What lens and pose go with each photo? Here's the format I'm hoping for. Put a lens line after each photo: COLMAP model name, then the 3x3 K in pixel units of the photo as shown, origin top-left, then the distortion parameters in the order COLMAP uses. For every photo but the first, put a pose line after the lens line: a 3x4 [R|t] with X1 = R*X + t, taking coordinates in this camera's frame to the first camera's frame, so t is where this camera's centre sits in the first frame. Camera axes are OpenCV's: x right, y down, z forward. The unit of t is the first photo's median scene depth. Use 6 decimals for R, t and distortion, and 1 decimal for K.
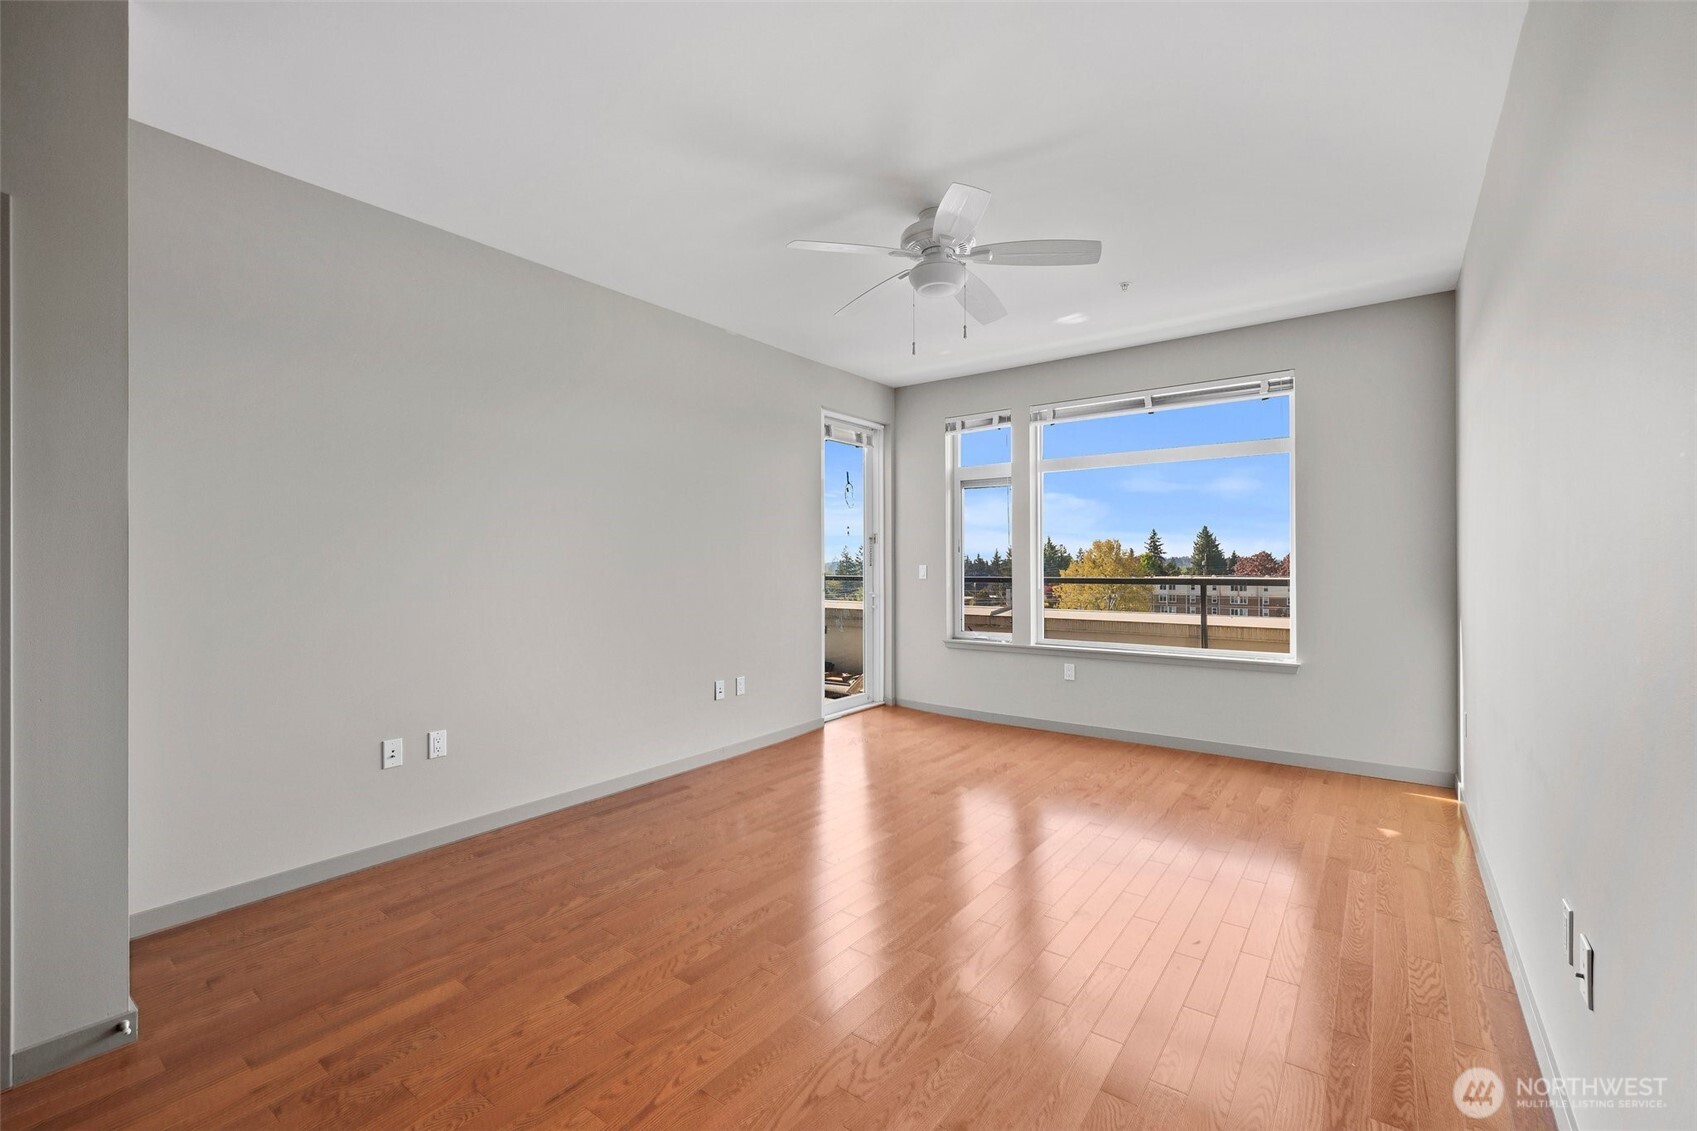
lens RADIAL K [[709.1, 0, 855.2], [0, 709.1, 562.5], [0, 0, 1]] dist [-0.003304, 0.000438]
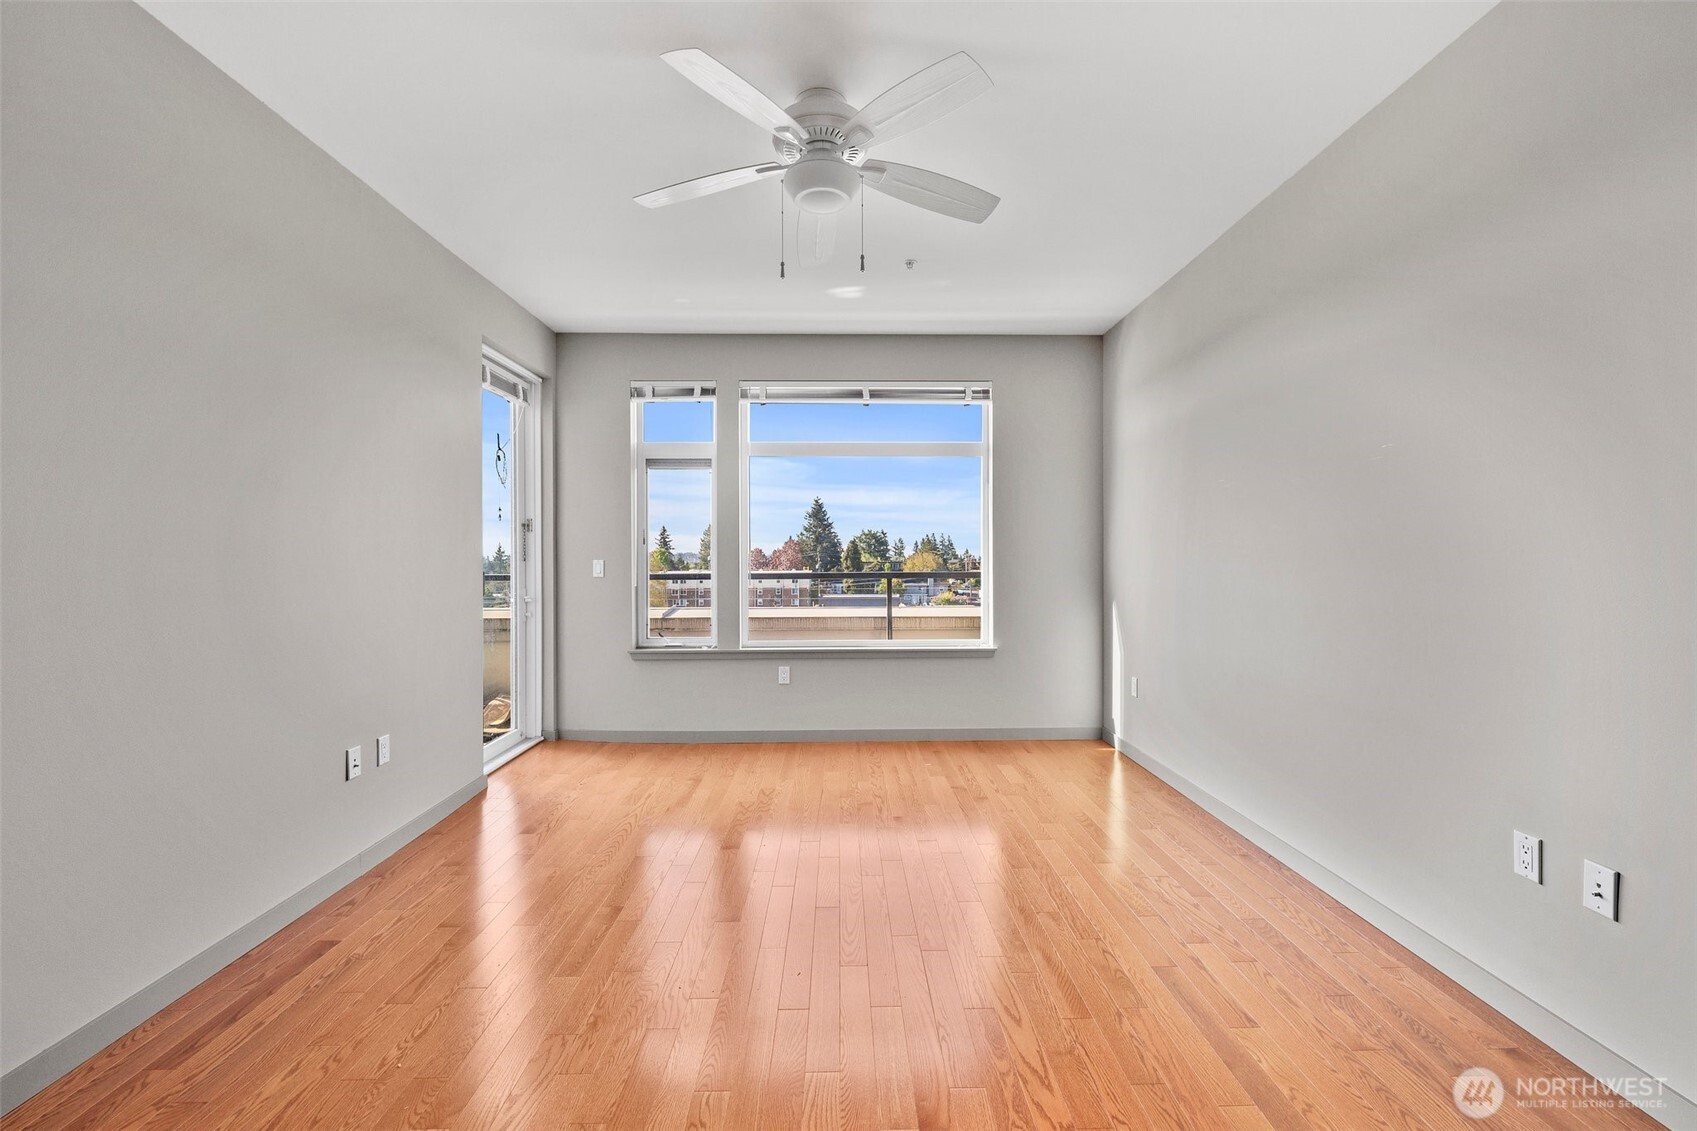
lens RADIAL K [[709.1, 0, 847.1], [0, 709.1, 560.4], [0, 0, 1]] dist [-0.003304, 0.000438]
pose [[0.793410, -0.001759, 0.608686, -0.187401], [-0.000068, 0.999996, 0.002978, 0.002326], [-0.608688, -0.002404, 0.793406, 0.210583]]
